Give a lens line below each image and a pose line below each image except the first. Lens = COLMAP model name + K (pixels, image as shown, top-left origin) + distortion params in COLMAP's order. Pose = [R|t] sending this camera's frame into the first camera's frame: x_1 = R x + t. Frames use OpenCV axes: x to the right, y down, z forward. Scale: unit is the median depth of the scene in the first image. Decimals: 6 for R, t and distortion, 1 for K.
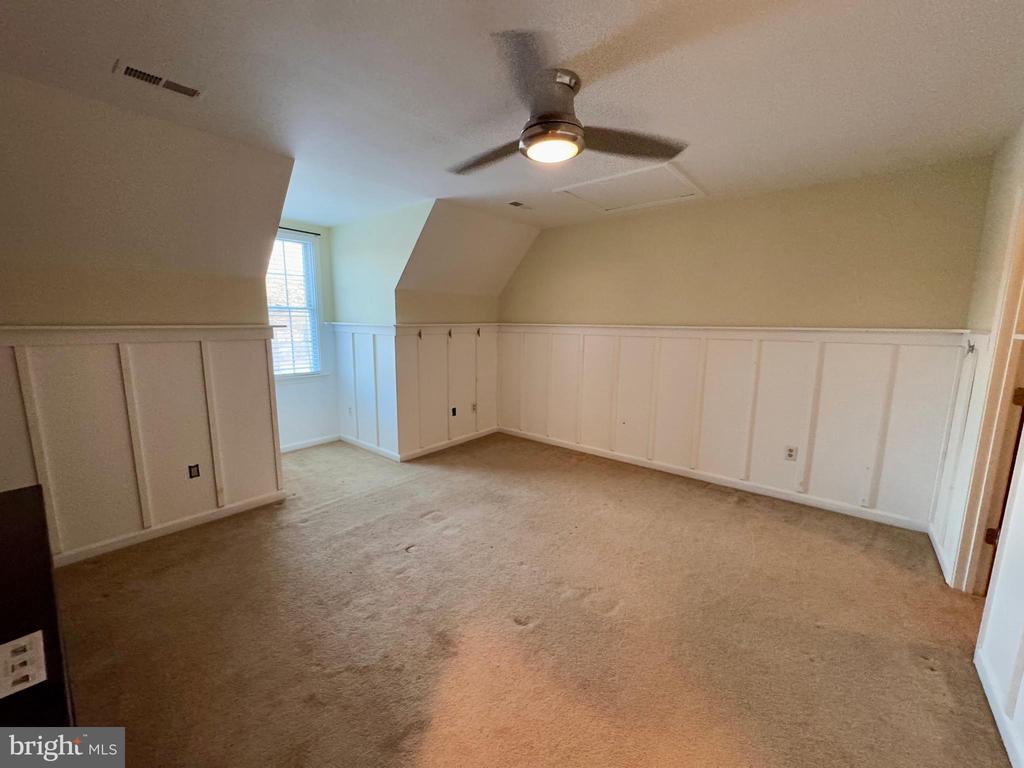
lens RADIAL K [[410.6, 0, 512.0], [0, 410.6, 384.0], [0, 0, 1]] dist [0.000232, -0.000057]
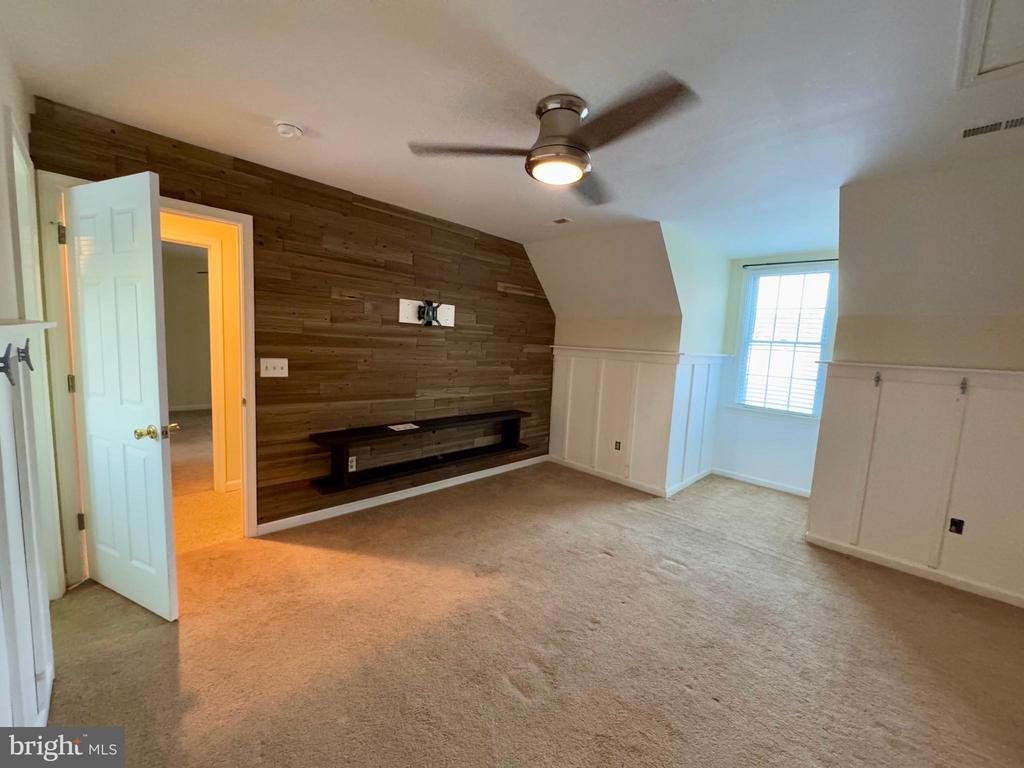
lens RADIAL K [[410.6, 0, 512.0], [0, 410.6, 384.0], [0, 0, 1]] dist [0.000232, -0.000057]
pose [[-0.085422, 0.094186, -0.991883, 0.577079], [-0.205807, 0.972384, 0.110059, -0.073634], [0.974857, 0.213538, -0.063678, 0.527154]]
